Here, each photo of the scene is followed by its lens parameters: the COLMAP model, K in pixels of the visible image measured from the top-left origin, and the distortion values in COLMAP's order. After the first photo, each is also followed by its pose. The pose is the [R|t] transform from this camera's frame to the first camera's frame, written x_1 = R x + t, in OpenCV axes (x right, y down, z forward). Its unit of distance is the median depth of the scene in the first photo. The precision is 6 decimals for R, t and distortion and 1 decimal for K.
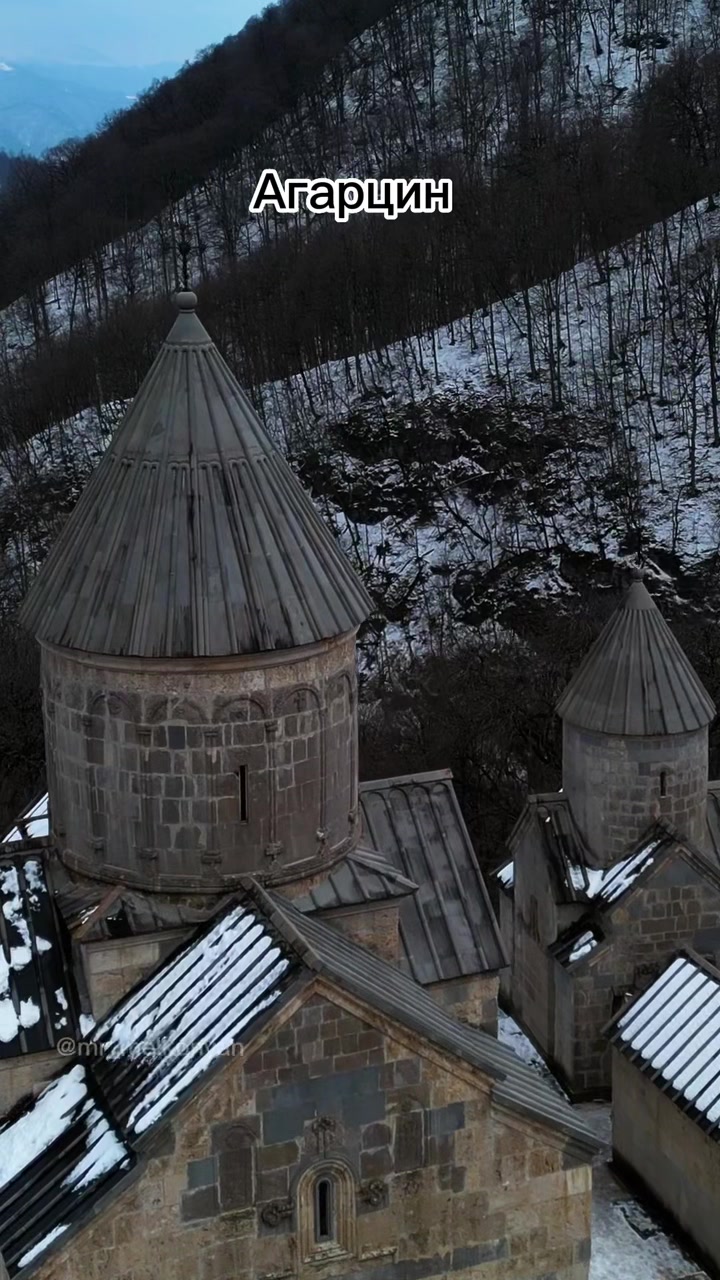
lens RADIAL K [[1763.3, 0, 365.2], [0, 1763.3, 634.5], [0, 0, 1]] dist [0.106557, 0.000000]
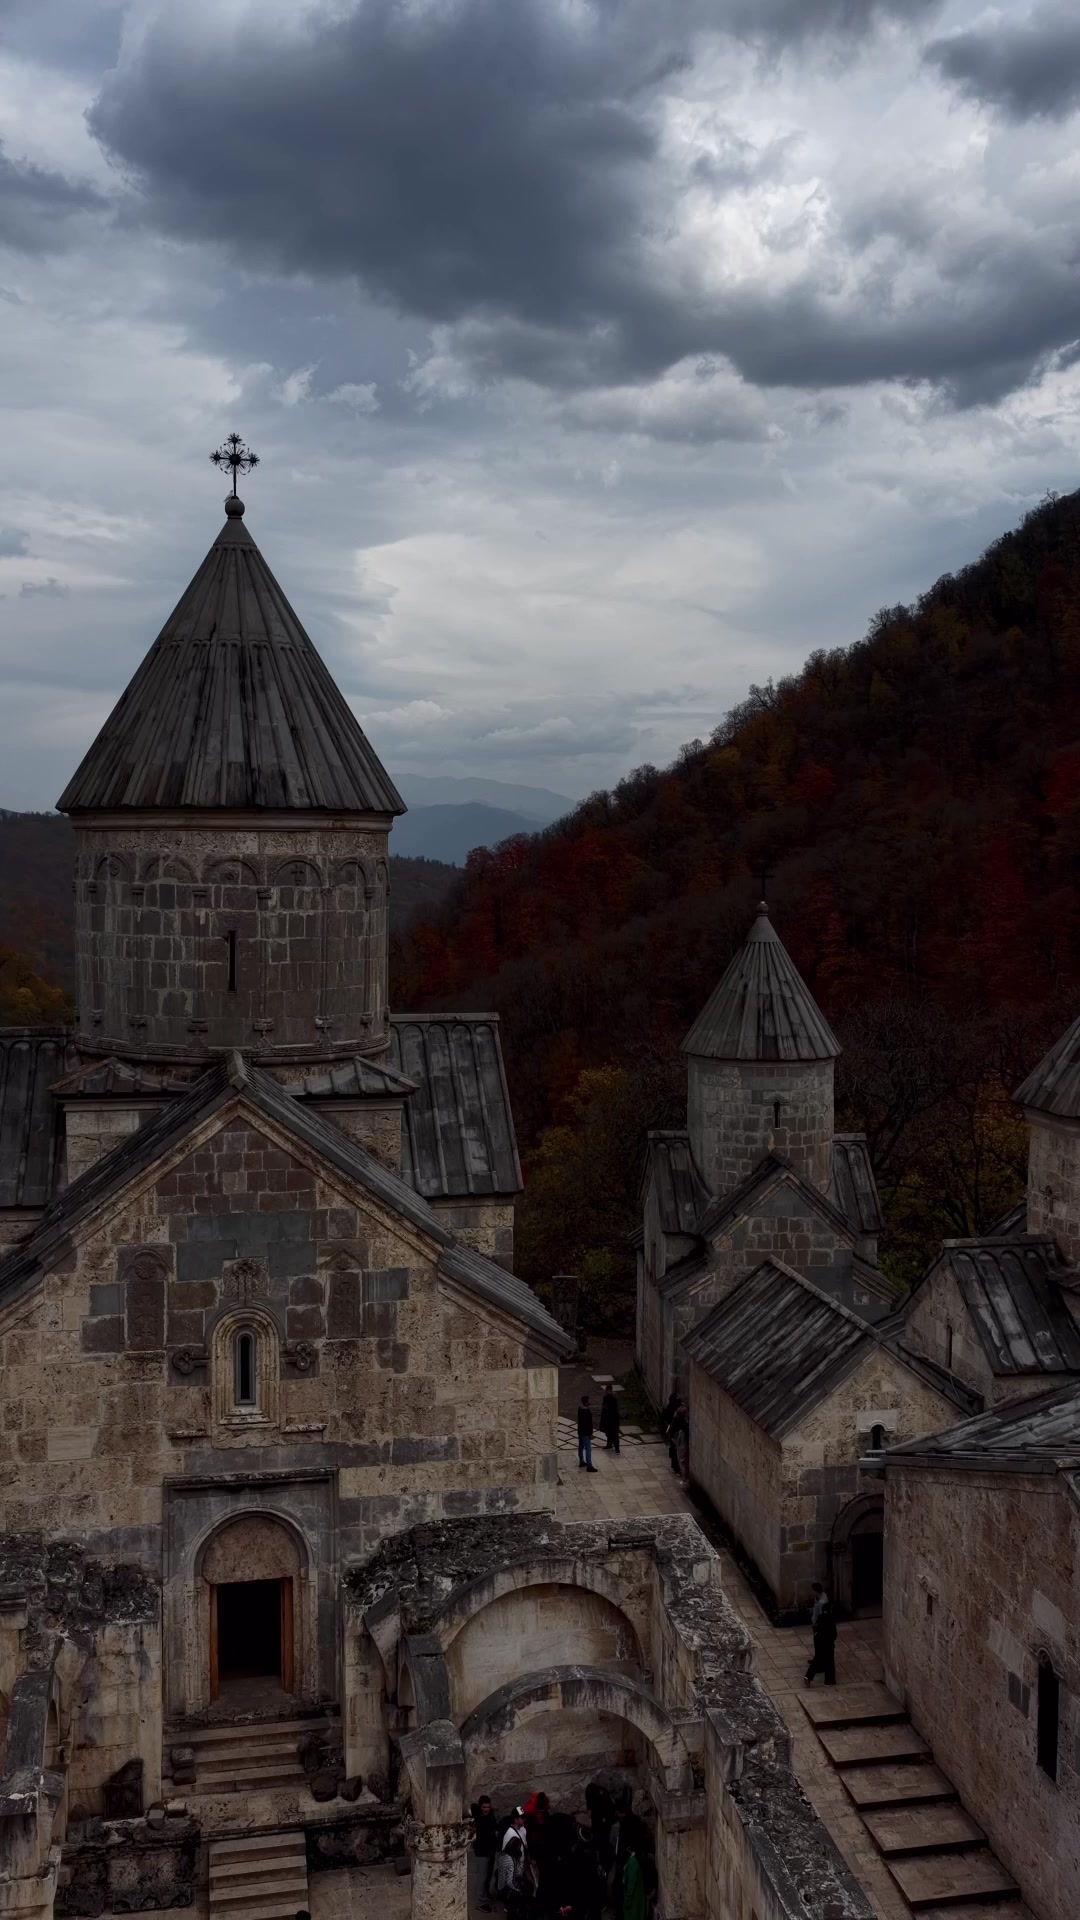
lens RADIAL K [[1575.4, 0, 529.1], [0, 1575.4, 969.1], [0, 0, 1]] dist [0.014744, 0.001288]
pose [[0.988473, 0.034663, -0.147372, 0.227362], [-0.061629, 0.981261, -0.182561, 0.248165], [0.138283, 0.189539, 0.972087, 0.172276]]
